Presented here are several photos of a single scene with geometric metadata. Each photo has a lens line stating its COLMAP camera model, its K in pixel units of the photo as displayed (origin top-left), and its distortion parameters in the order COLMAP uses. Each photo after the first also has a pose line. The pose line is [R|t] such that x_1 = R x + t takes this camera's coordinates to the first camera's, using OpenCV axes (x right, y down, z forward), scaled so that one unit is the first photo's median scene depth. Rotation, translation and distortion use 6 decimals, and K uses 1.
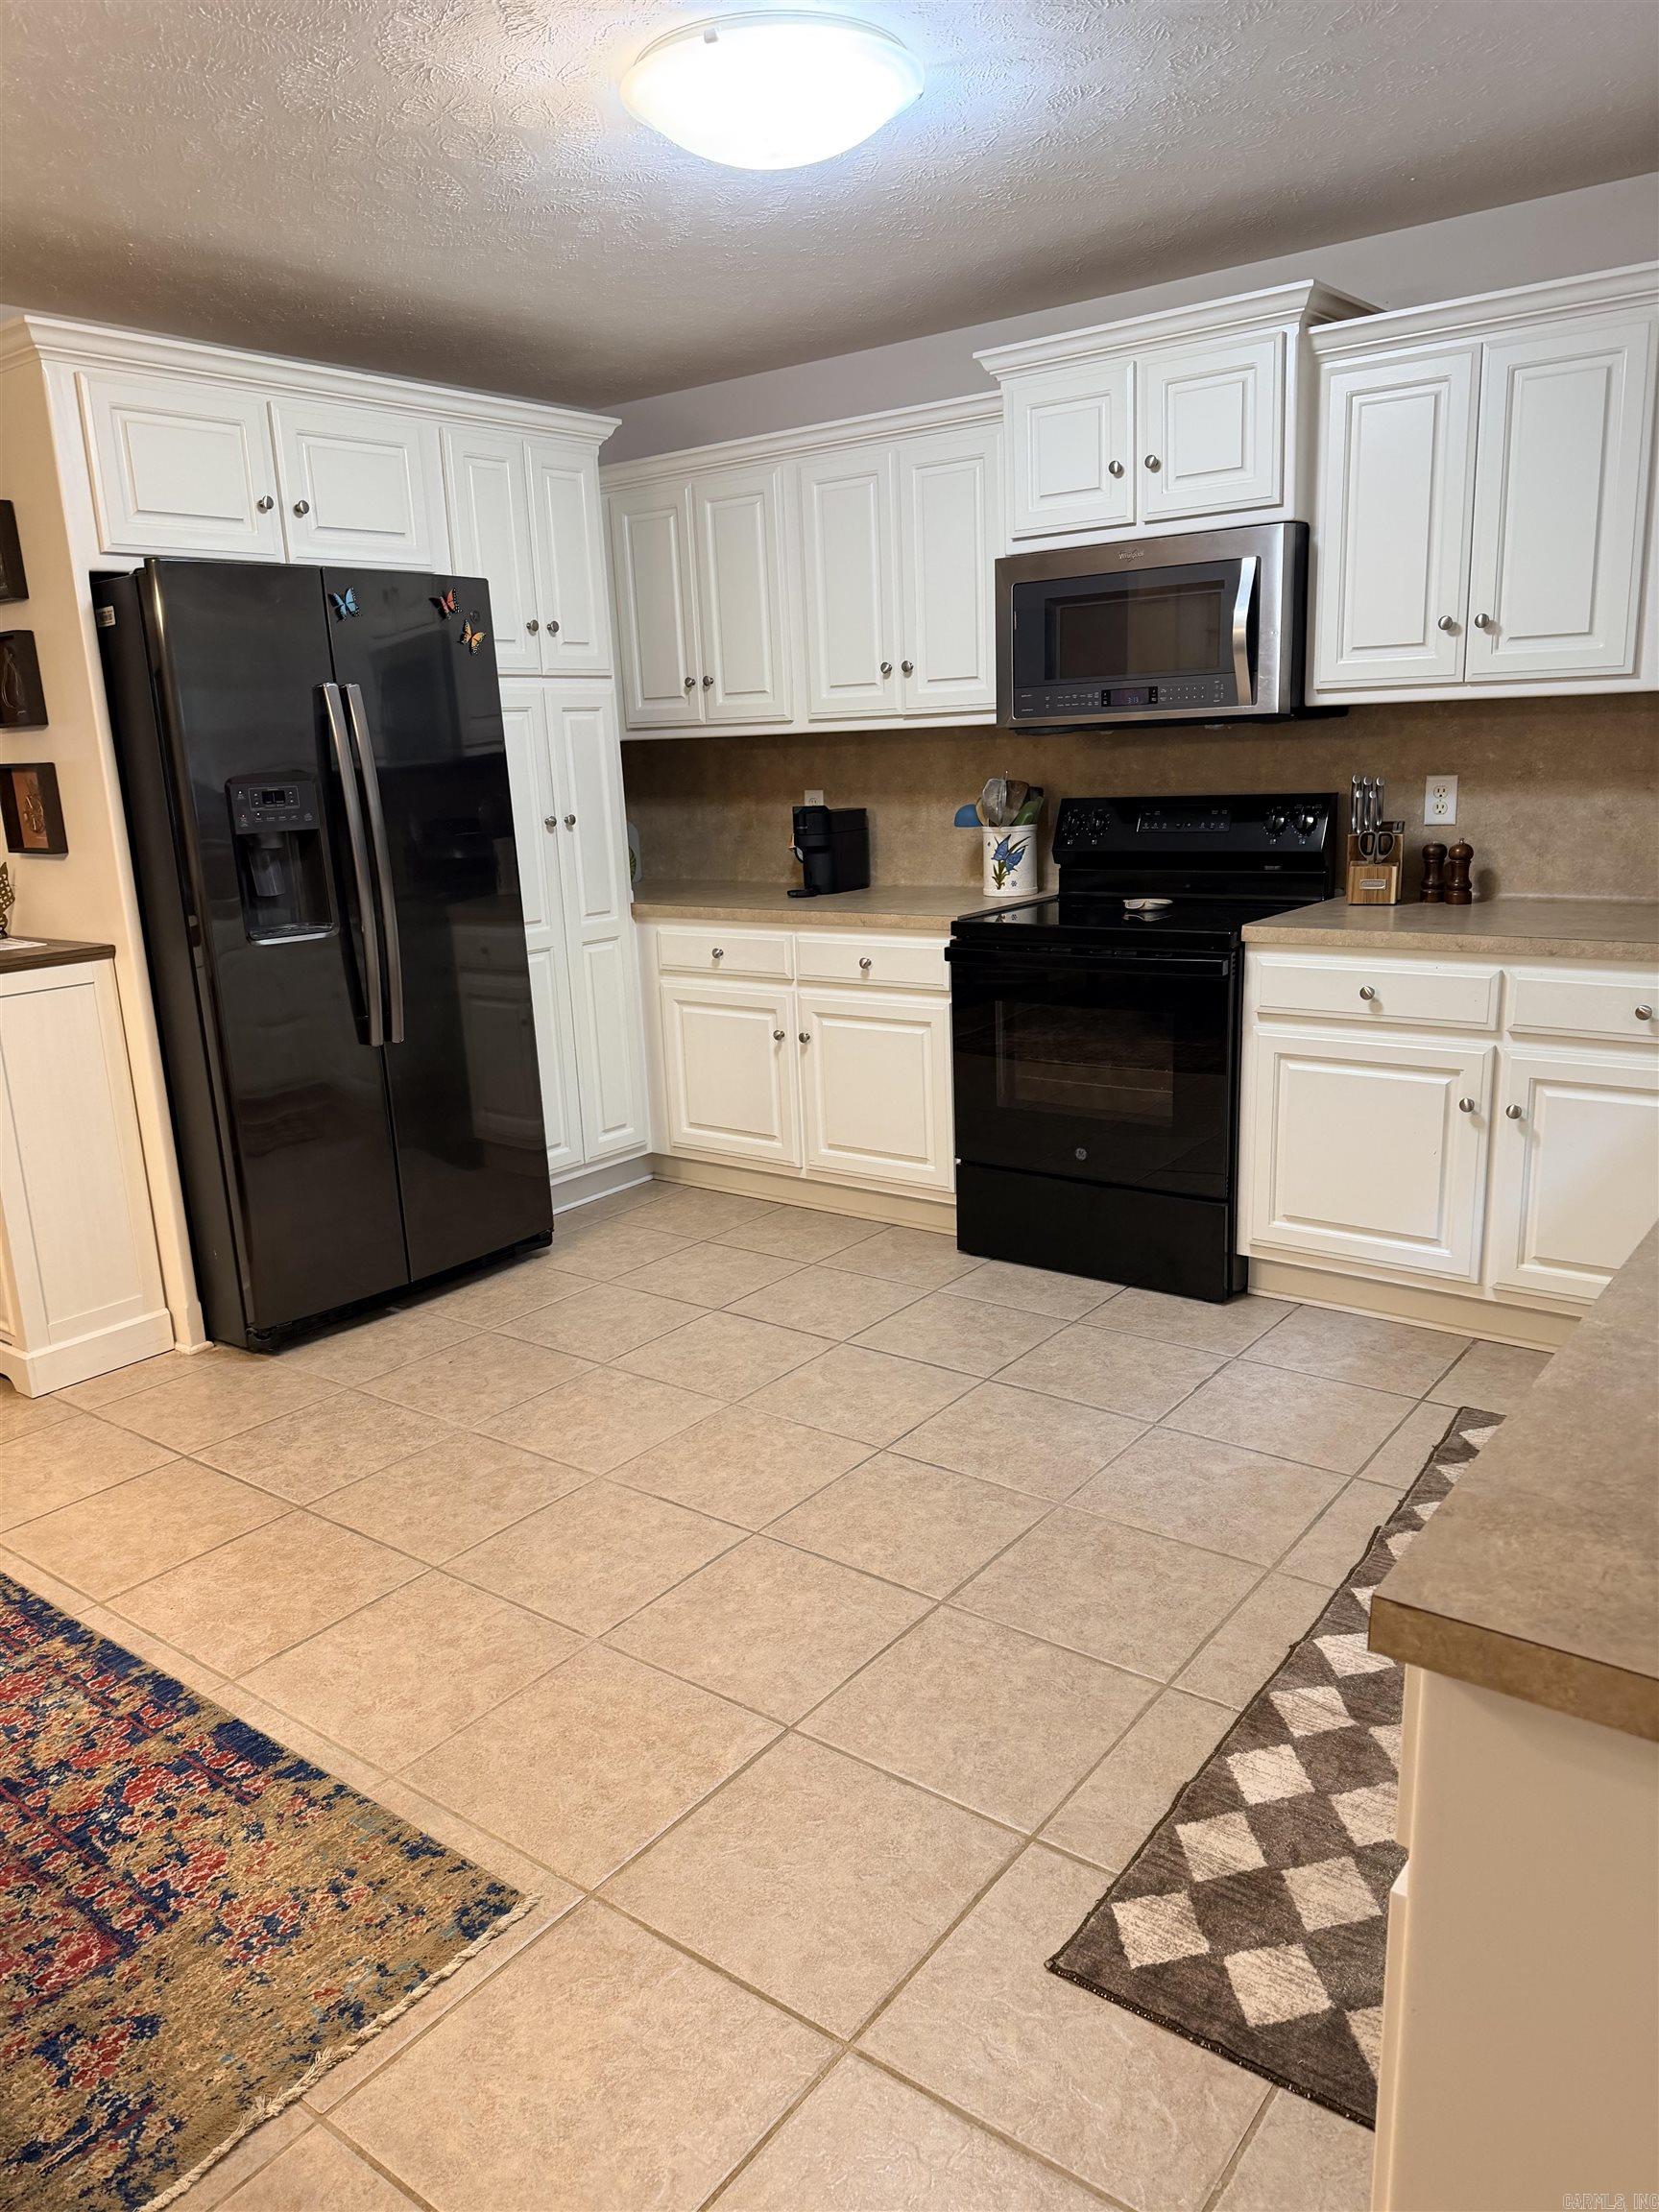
lens RADIAL K [[1546.5, 0, 829.5], [0, 1546.5, 1106.0], [0, 0, 1]] dist [0.091233, -0.129816]
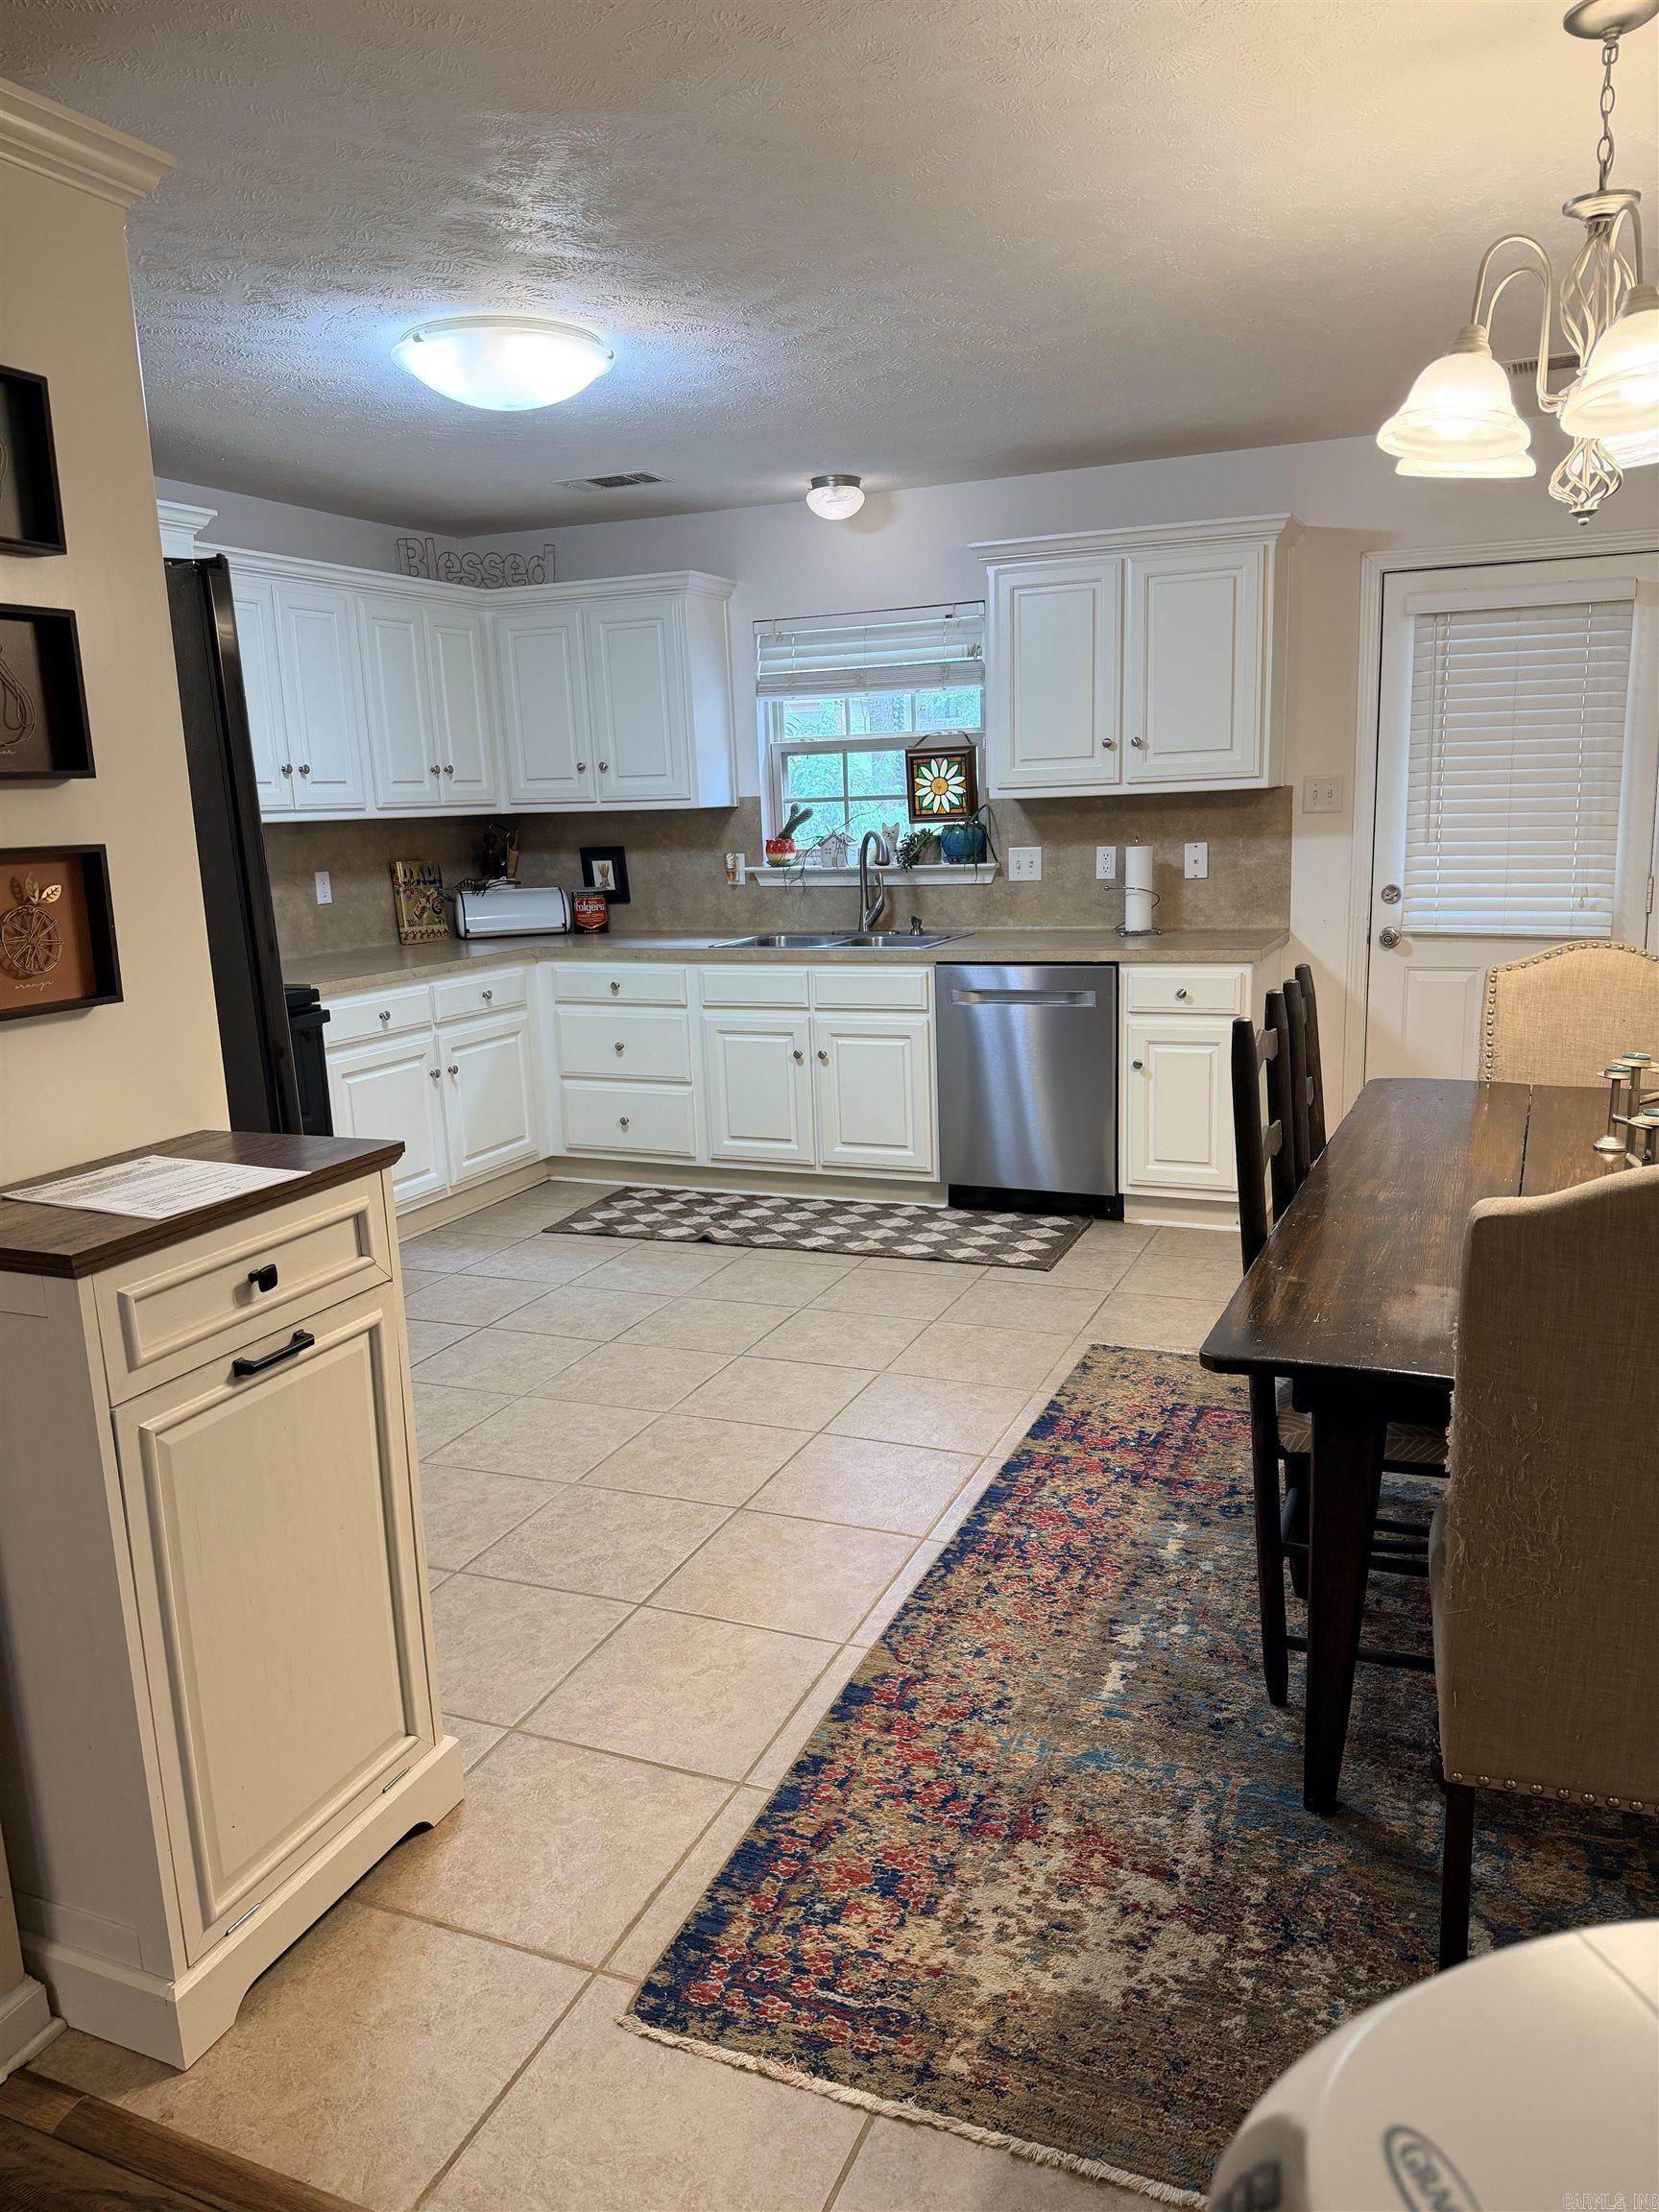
lens RADIAL K [[1546.5, 0, 829.5], [0, 1546.5, 1106.0], [0, 0, 1]] dist [0.091233, -0.129816]
pose [[-0.250180, -0.133253, 0.958986, -1.481605], [0.279313, 0.938439, 0.203265, -0.219813], [-0.927035, 0.318710, -0.197559, 1.189888]]
